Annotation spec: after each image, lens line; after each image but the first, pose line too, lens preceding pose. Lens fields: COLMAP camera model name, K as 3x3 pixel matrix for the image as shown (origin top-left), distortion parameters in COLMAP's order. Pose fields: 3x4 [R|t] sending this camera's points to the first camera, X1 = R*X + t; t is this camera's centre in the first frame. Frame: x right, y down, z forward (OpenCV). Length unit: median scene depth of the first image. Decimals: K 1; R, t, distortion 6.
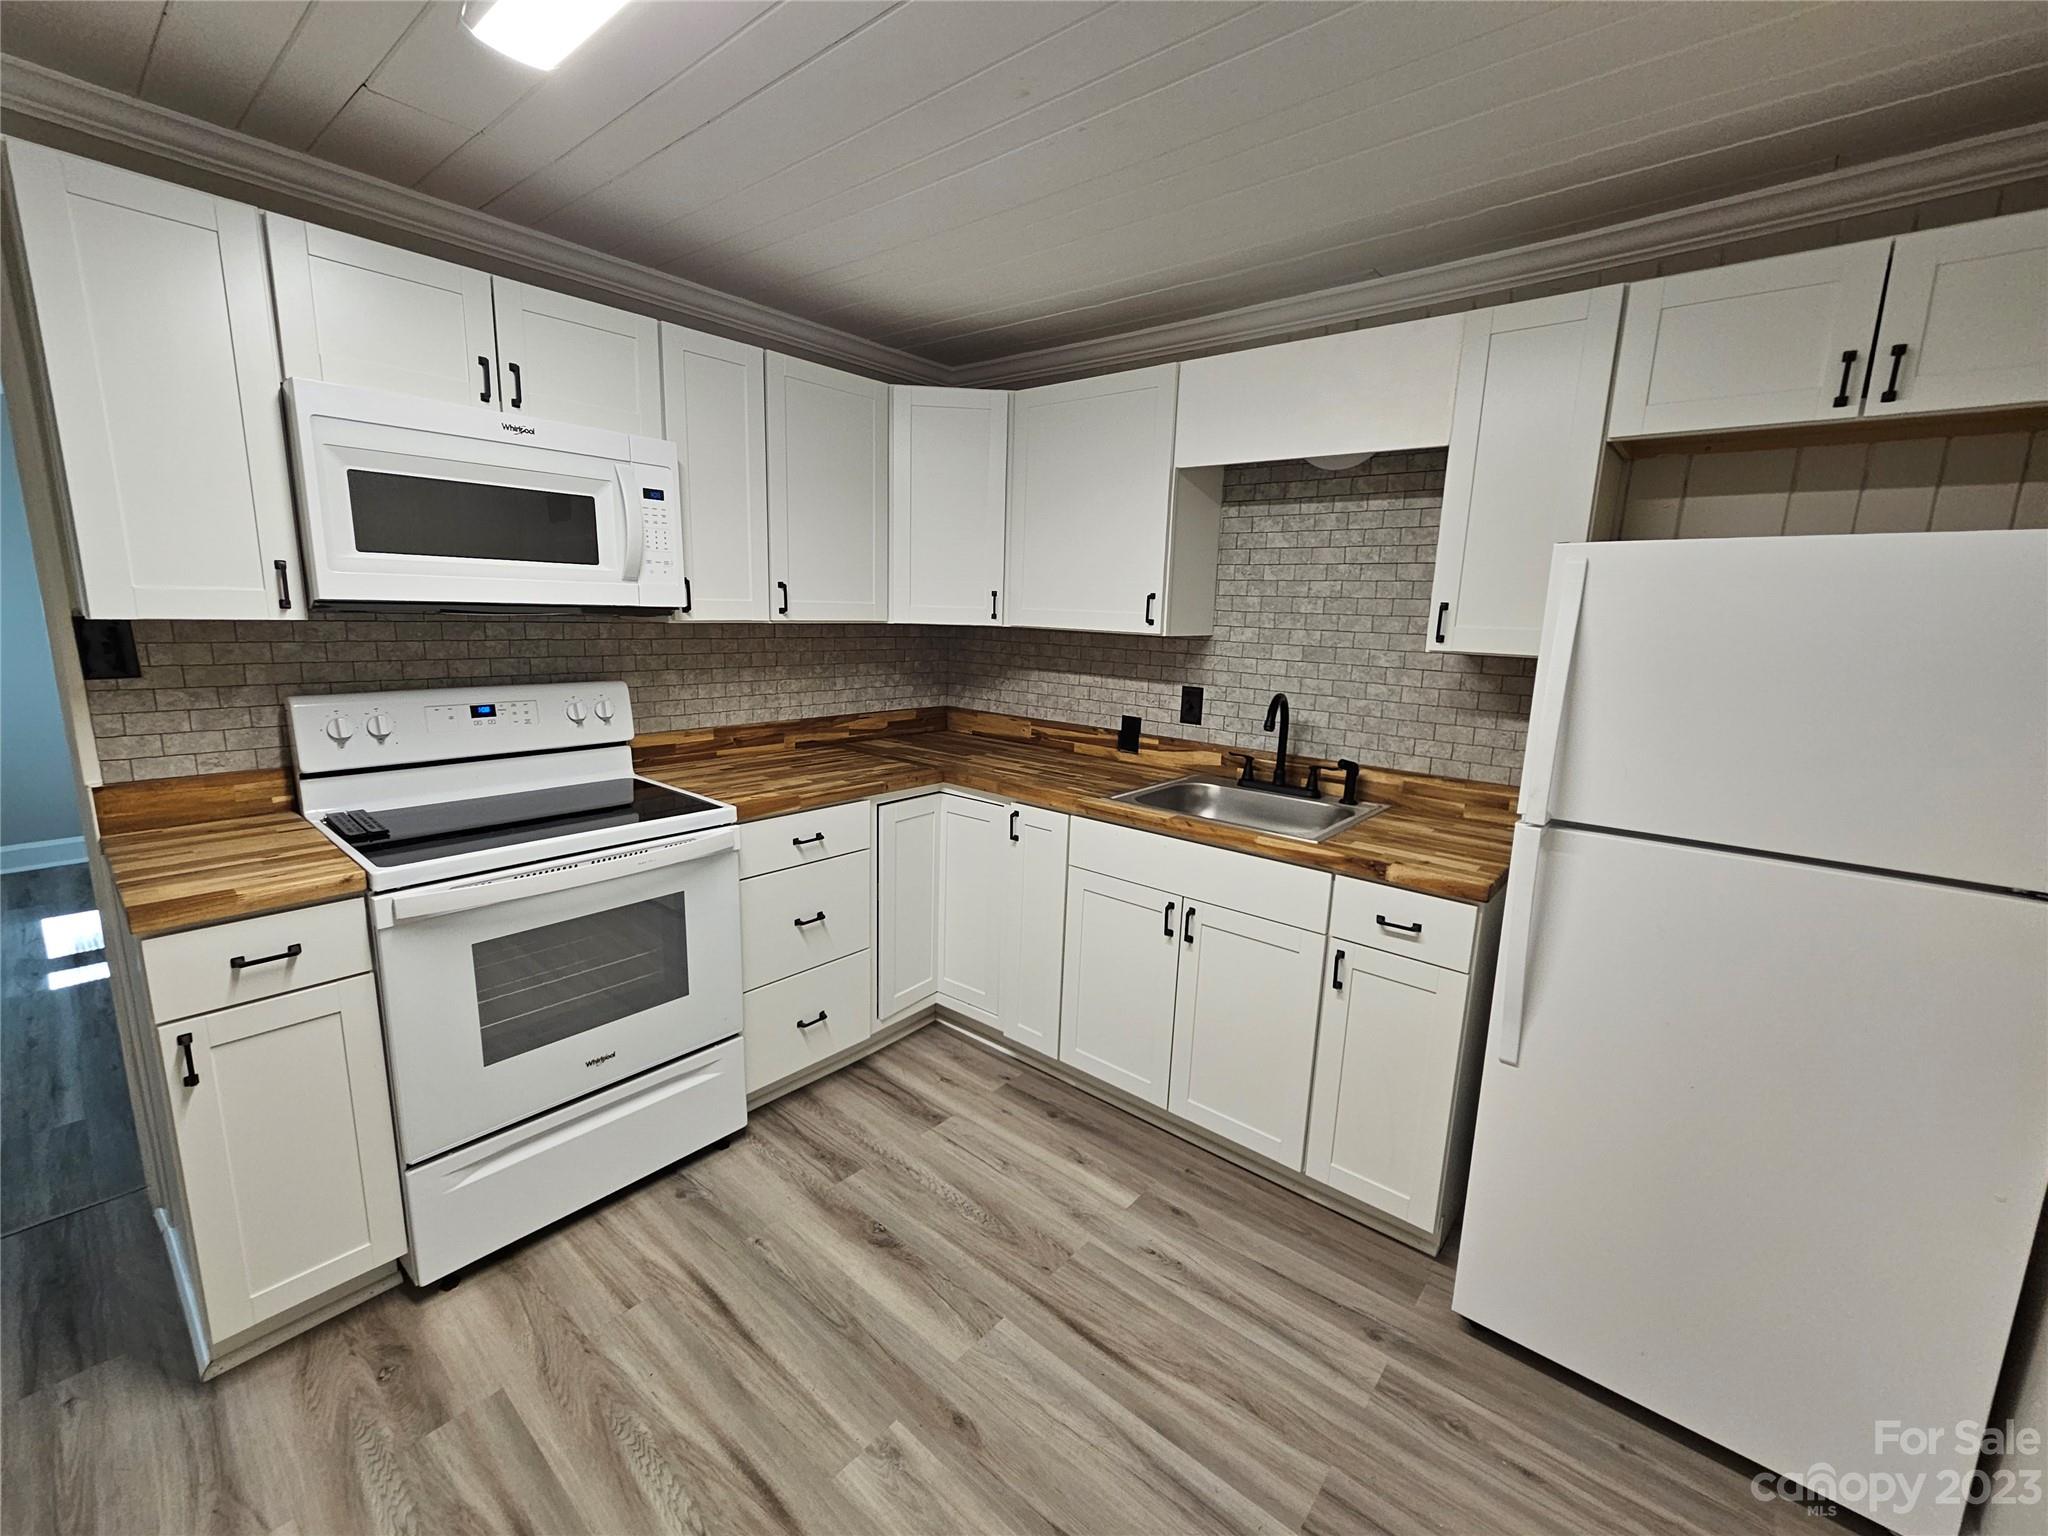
lens RADIAL K [[838.8, 0, 1024.0], [0, 838.8, 769.9], [0, 0, 1]] dist [-0.004477, 0.003523]
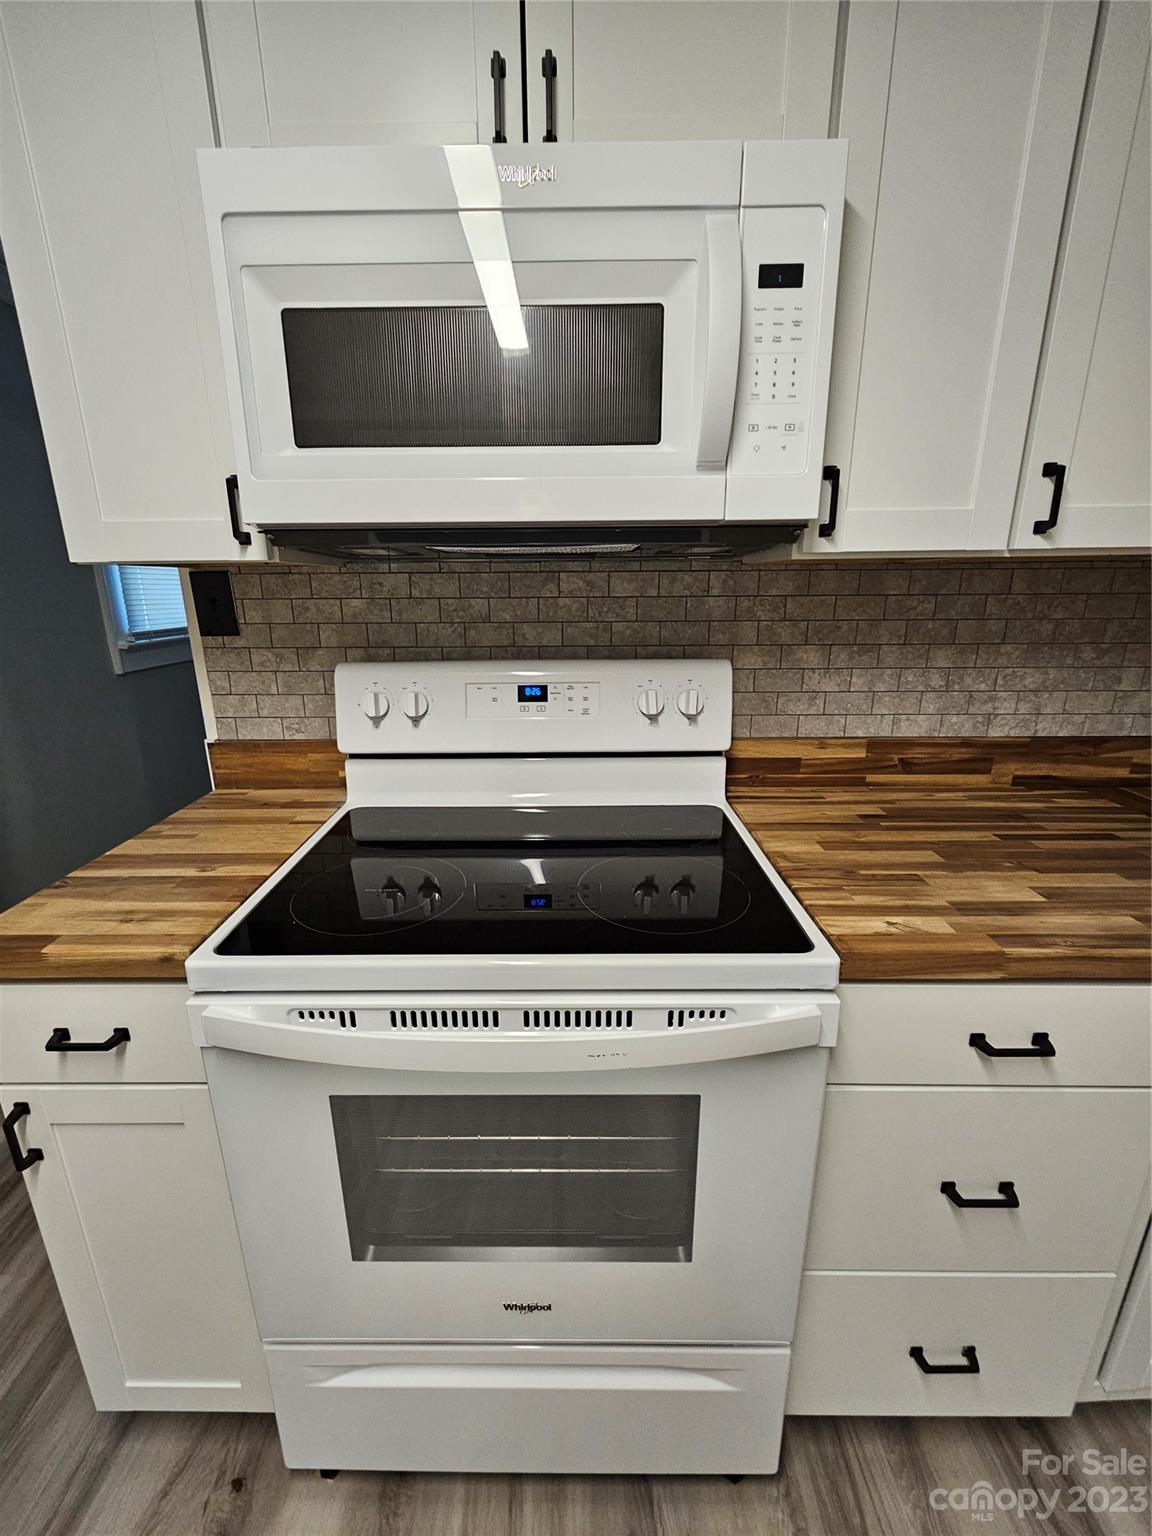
lens RADIAL K [[629.1, 0, 563.6], [0, 629.1, 755.5], [0, 0, 1]] dist [-0.004477, 0.003523]
pose [[0.636417, 0.165854, -0.753303, -0.193715], [-0.120185, 0.986004, 0.115551, -0.080314], [0.761924, 0.016997, 0.647443, 0.638990]]
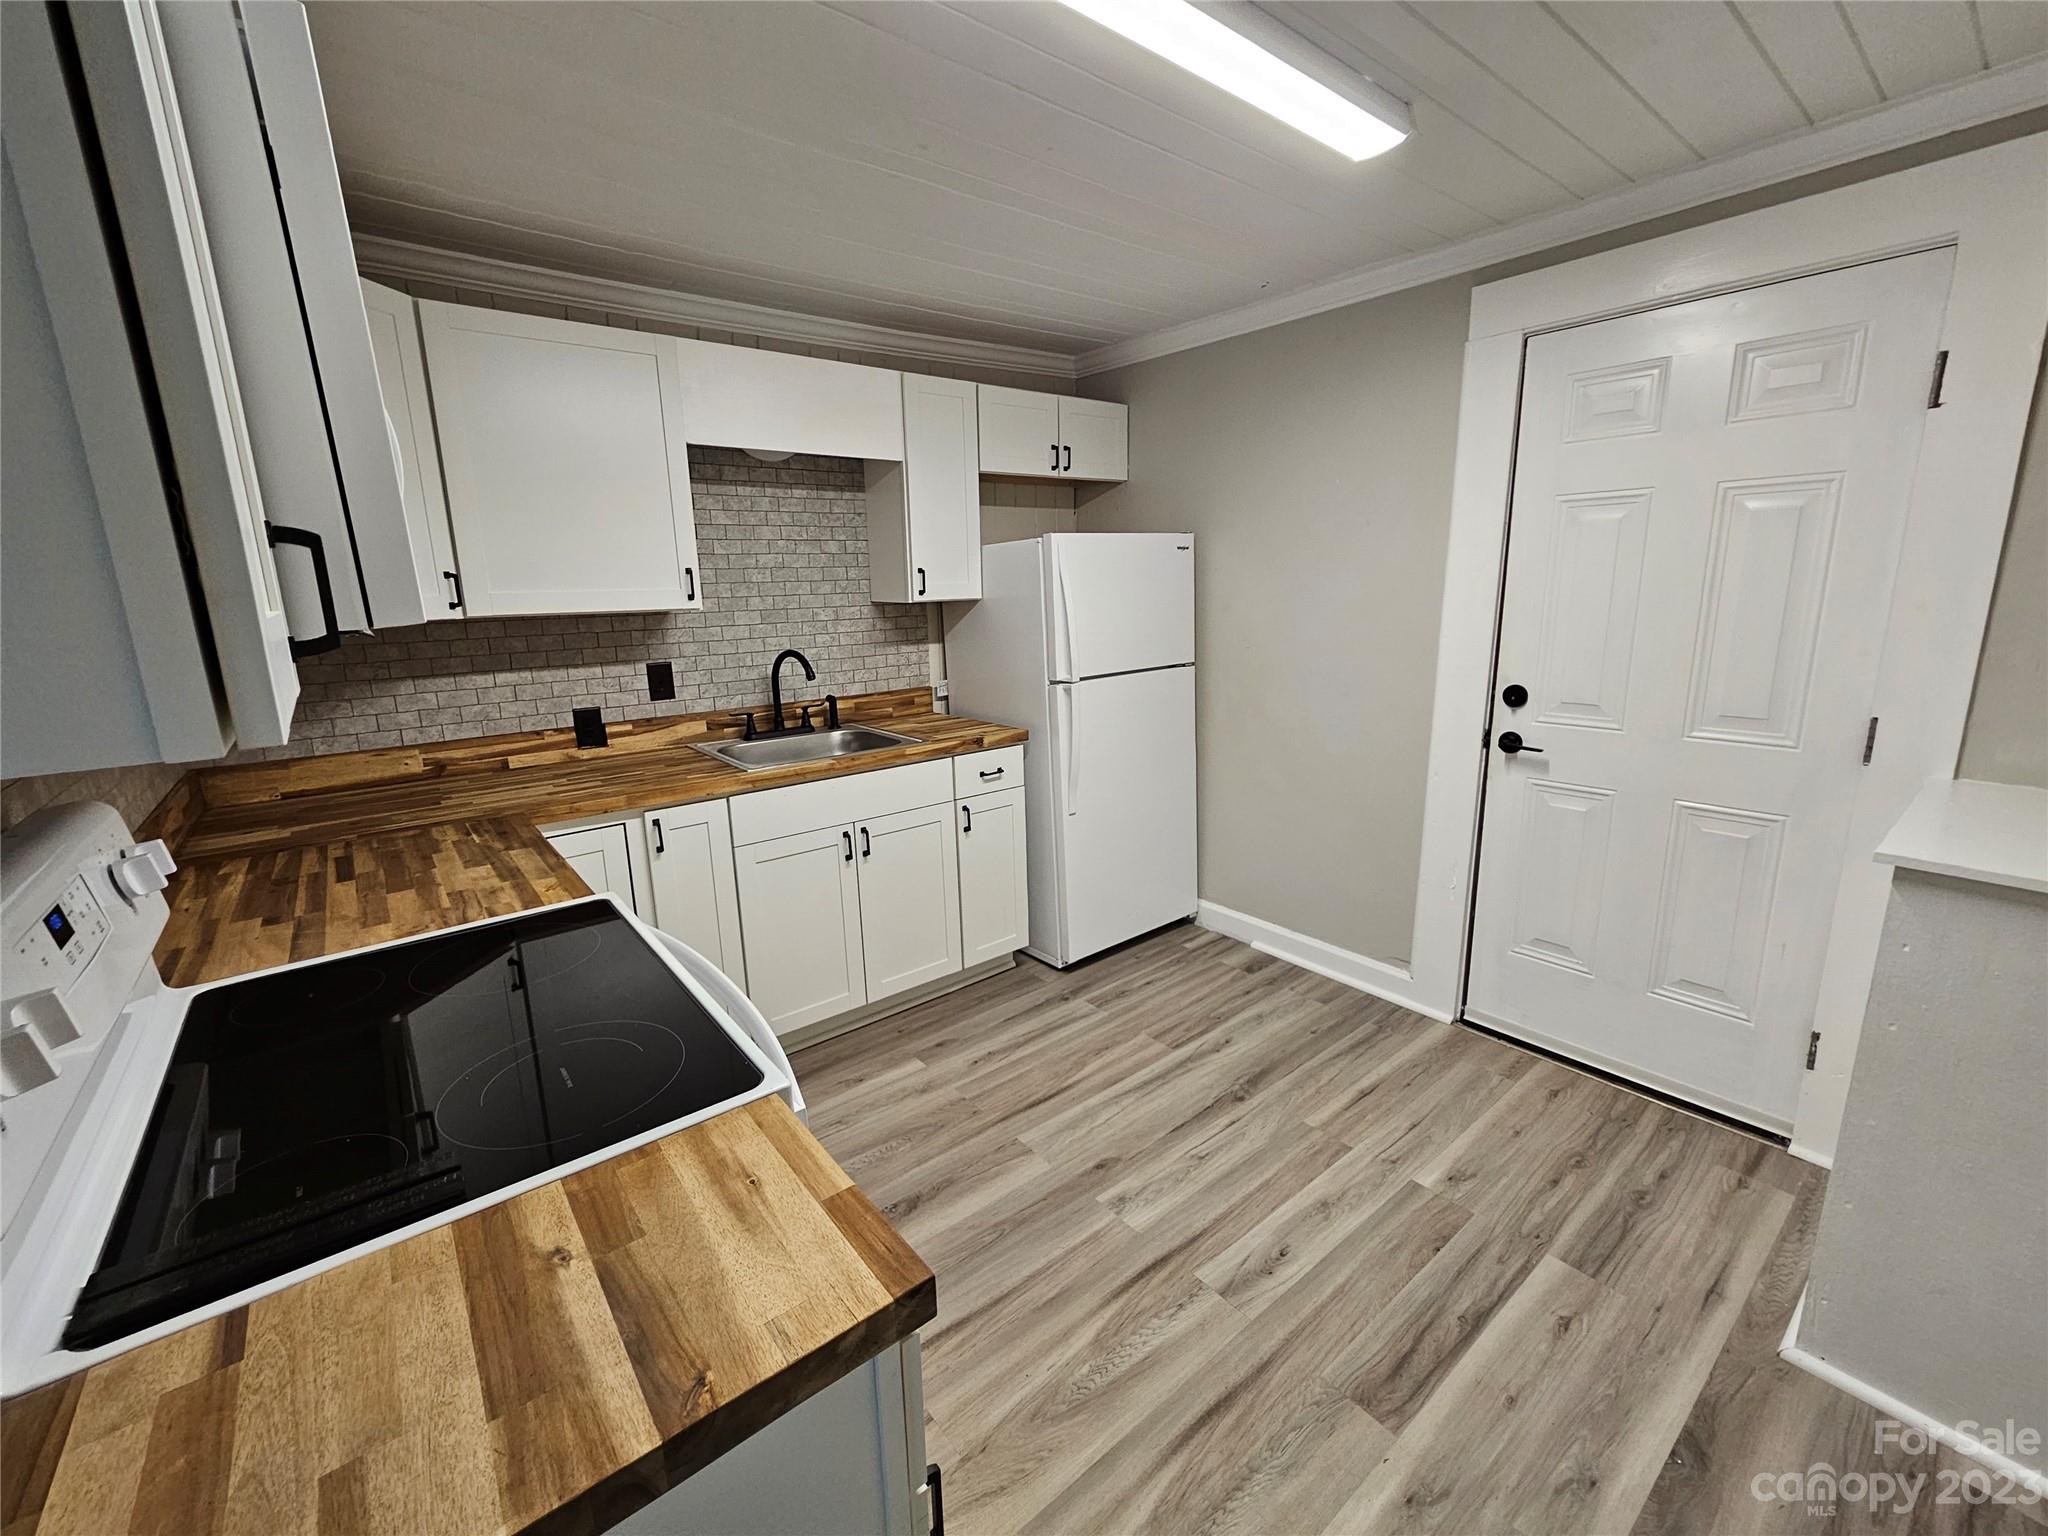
lens RADIAL K [[838.8, 0, 1014.2], [0, 838.8, 770.0], [0, 0, 1]] dist [-0.004477, 0.003523]
pose [[0.196936, -0.251555, 0.947595, -0.868099], [0.218468, 0.953481, 0.207714, -0.116044], [-0.955766, 0.166112, 0.242732, 0.477331]]
